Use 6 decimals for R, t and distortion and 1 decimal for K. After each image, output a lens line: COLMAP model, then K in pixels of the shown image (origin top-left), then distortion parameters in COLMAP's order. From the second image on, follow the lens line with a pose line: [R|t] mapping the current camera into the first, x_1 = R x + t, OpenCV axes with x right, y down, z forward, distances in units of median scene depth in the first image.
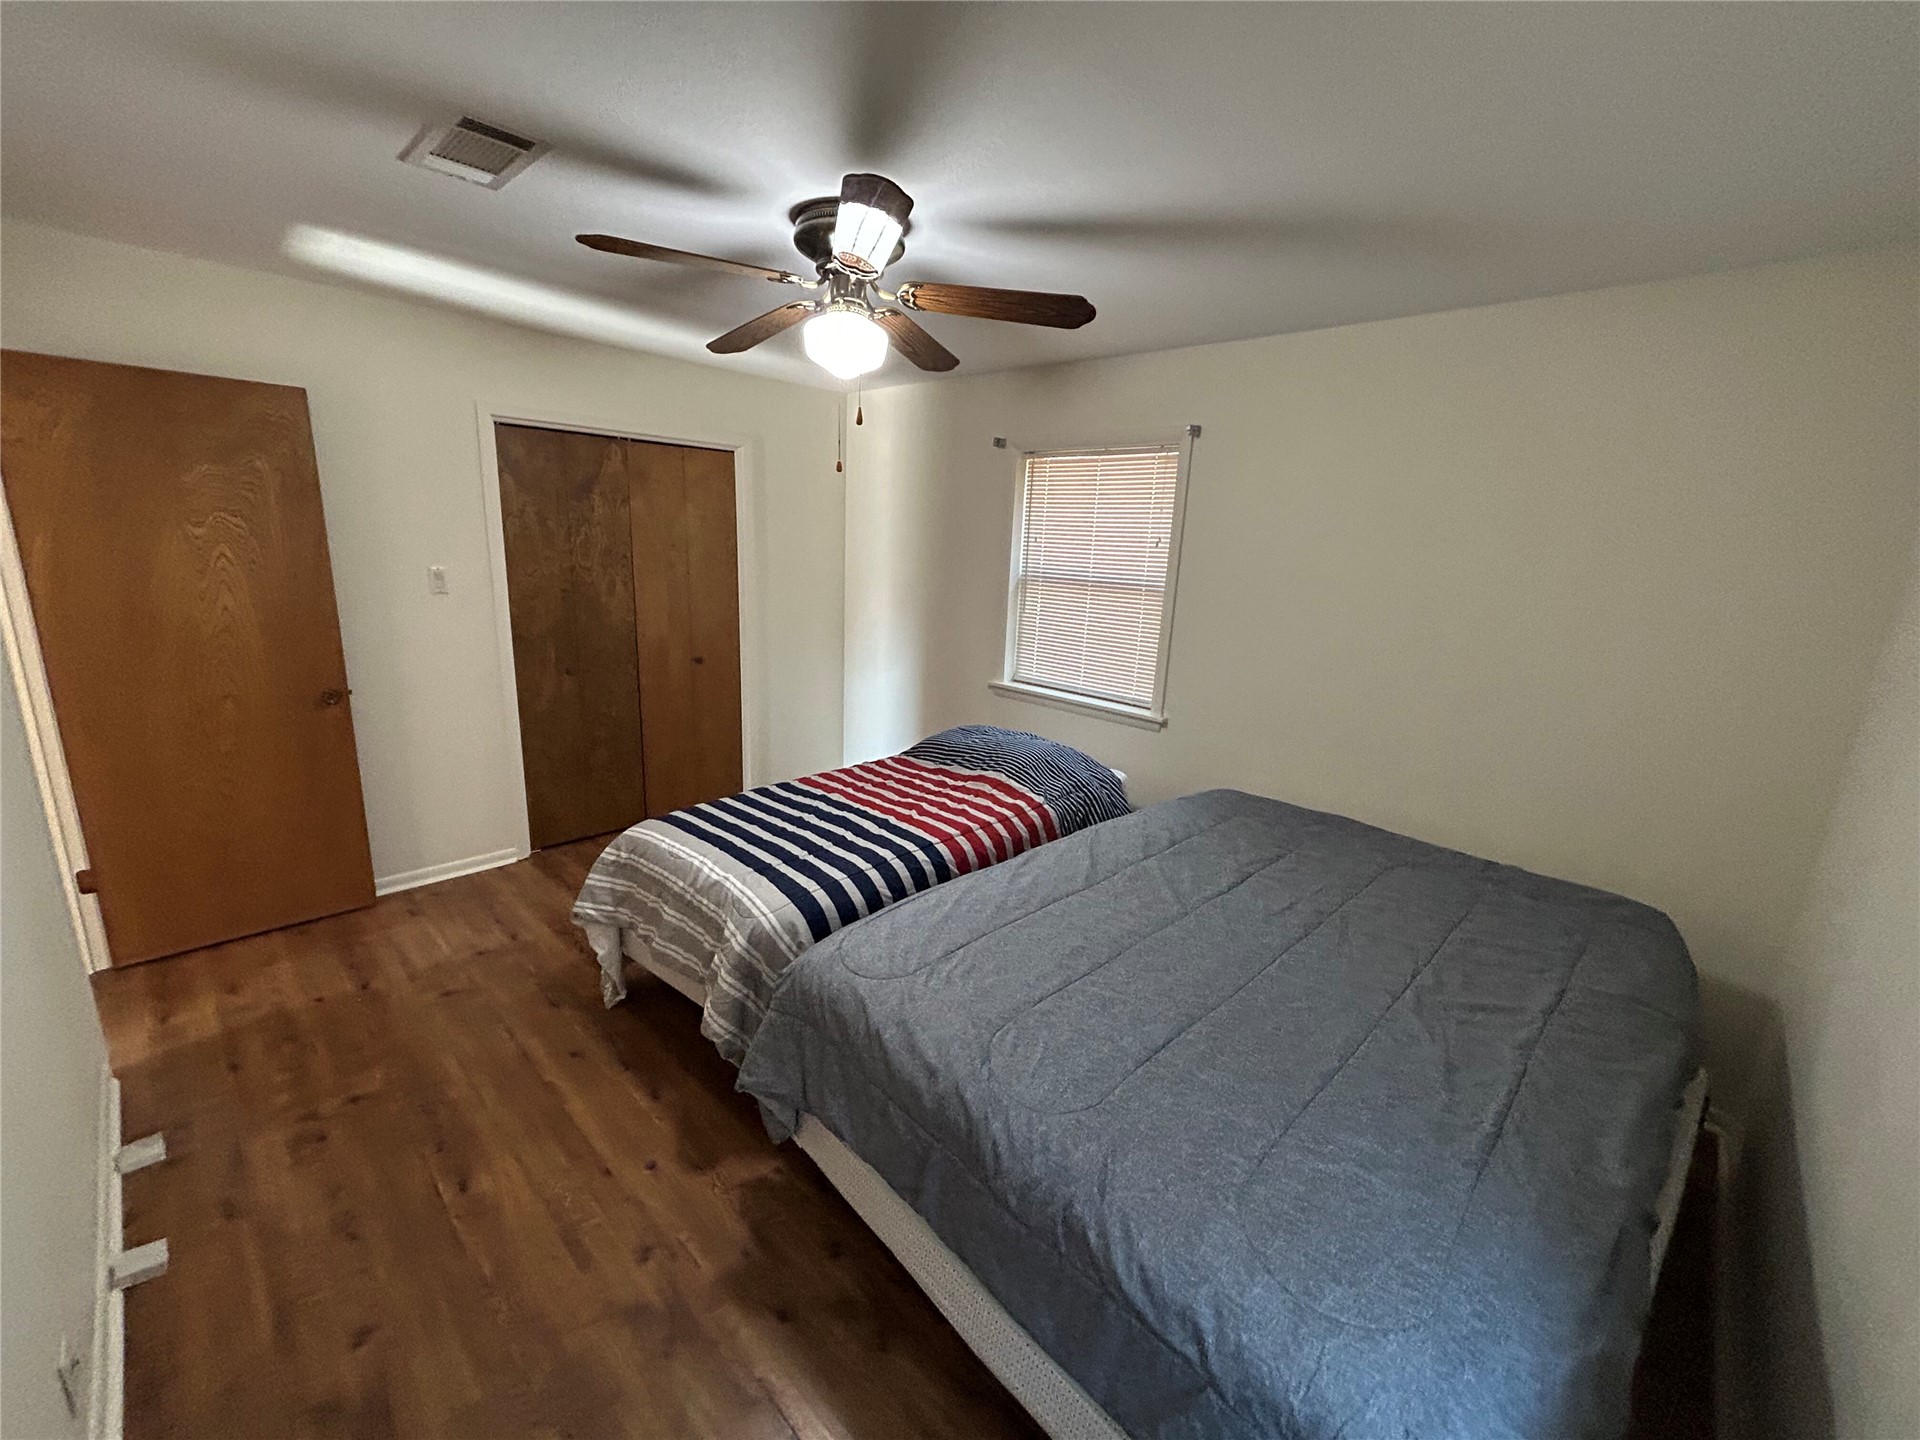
lens RADIAL K [[775.5, 0, 950.4], [0, 775.5, 720.8], [0, 0, 1]] dist [-0.000631, 0.002014]
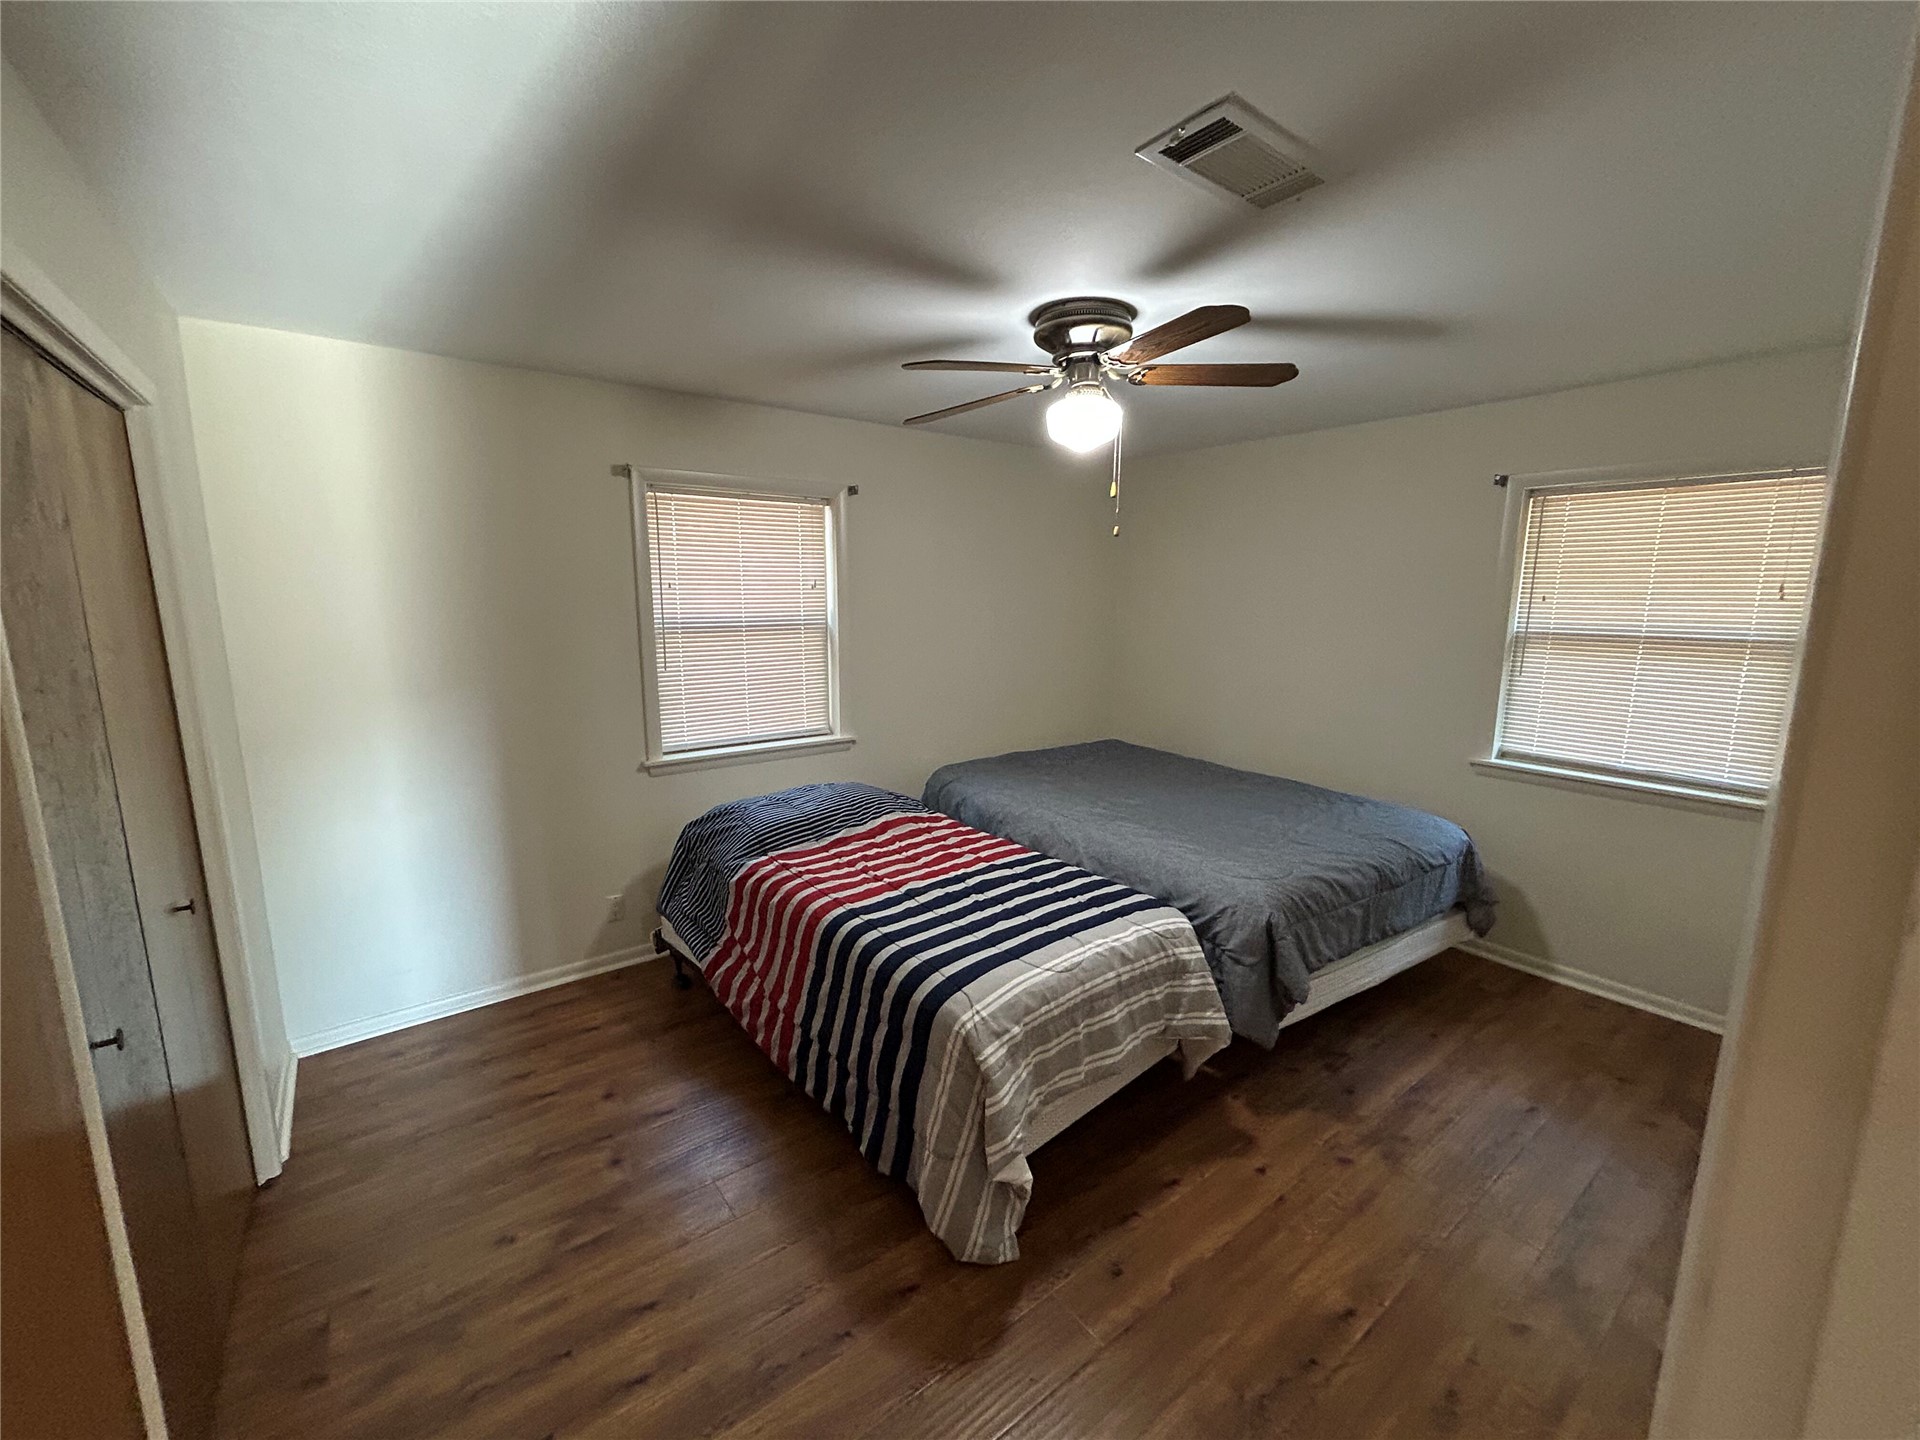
lens RADIAL K [[775.5, 0, 962.7], [0, 775.5, 718.8], [0, 0, 1]] dist [-0.000631, 0.002014]
pose [[0.139154, -0.207580, 0.968270, -0.991921], [0.234320, 0.956918, 0.171472, -0.229279], [-0.962149, 0.203024, 0.181799, 0.783491]]
